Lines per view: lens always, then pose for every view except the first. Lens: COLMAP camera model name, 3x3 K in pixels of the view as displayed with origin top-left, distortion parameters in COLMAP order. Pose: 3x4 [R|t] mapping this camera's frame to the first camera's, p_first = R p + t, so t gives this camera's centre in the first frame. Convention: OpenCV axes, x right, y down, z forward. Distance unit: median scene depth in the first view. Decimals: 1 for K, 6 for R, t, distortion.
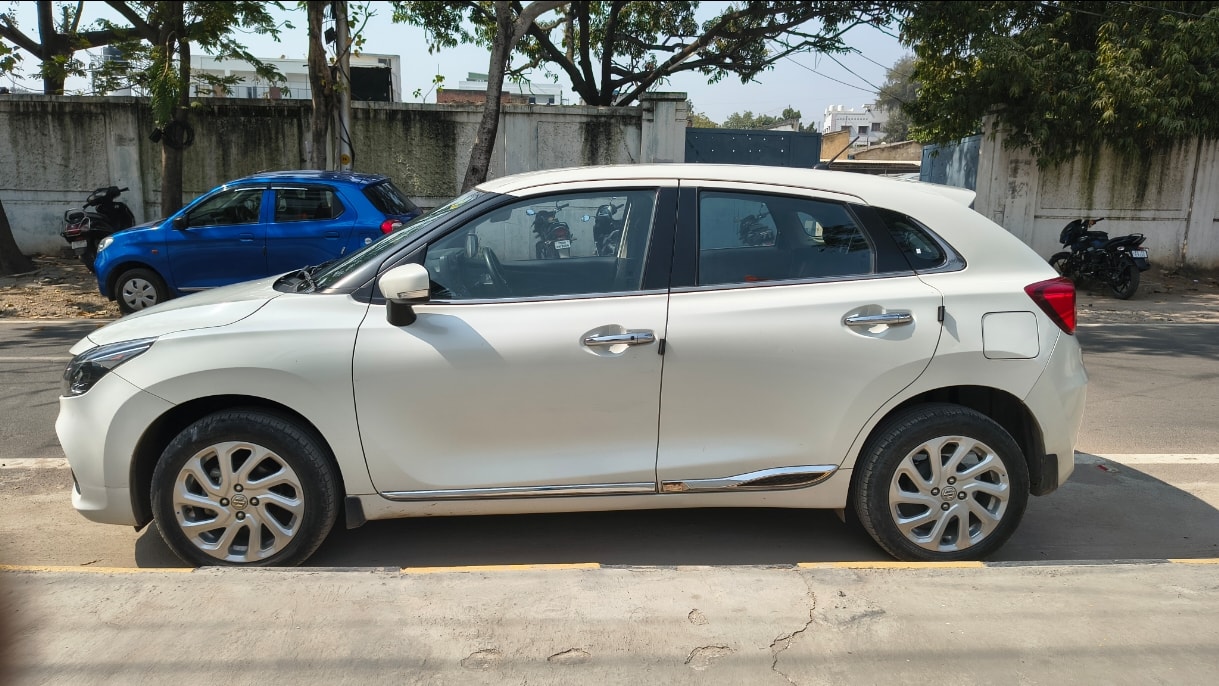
lens RADIAL K [[902.0, 0, 609.5], [0, 902.0, 343.0], [0, 0, 1]] dist [0.017334, 0.000554]
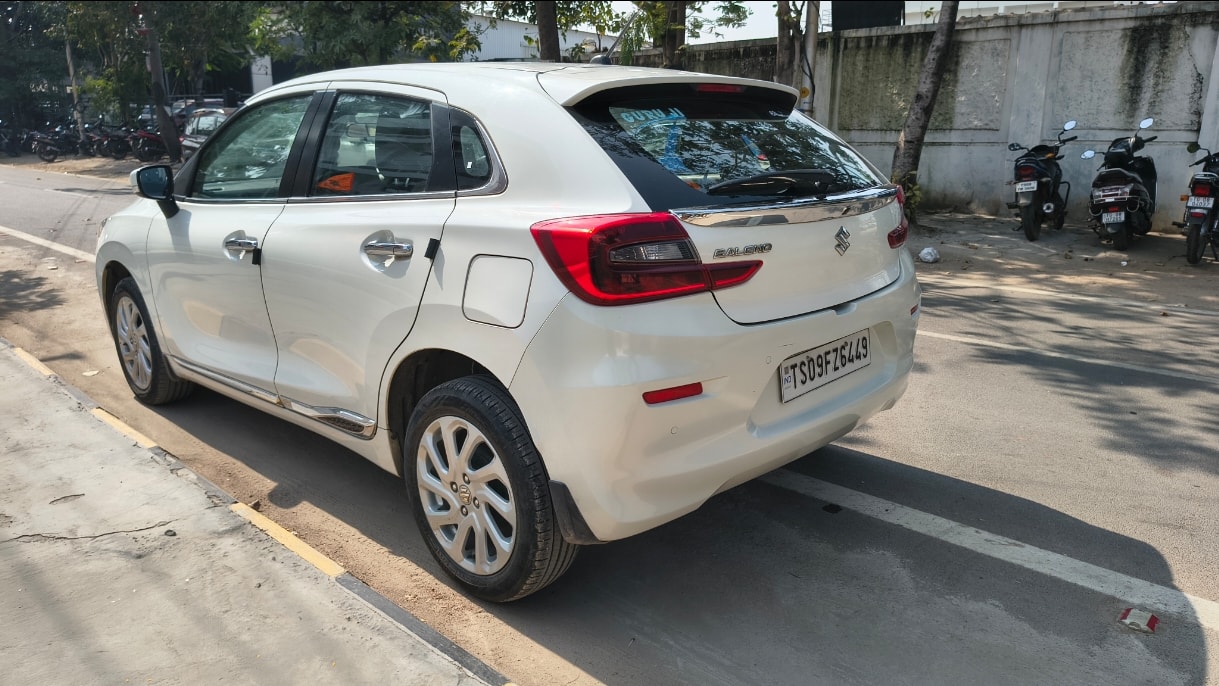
lens RADIAL K [[902.0, 0, 609.5], [0, 902.0, 343.0], [0, 0, 1]] dist [0.017334, 0.000554]
pose [[0.663395, 0.161328, -0.730672, 0.287405], [-0.119534, 0.986790, 0.109350, -0.015426], [0.738660, 0.014798, 0.673915, 0.172231]]
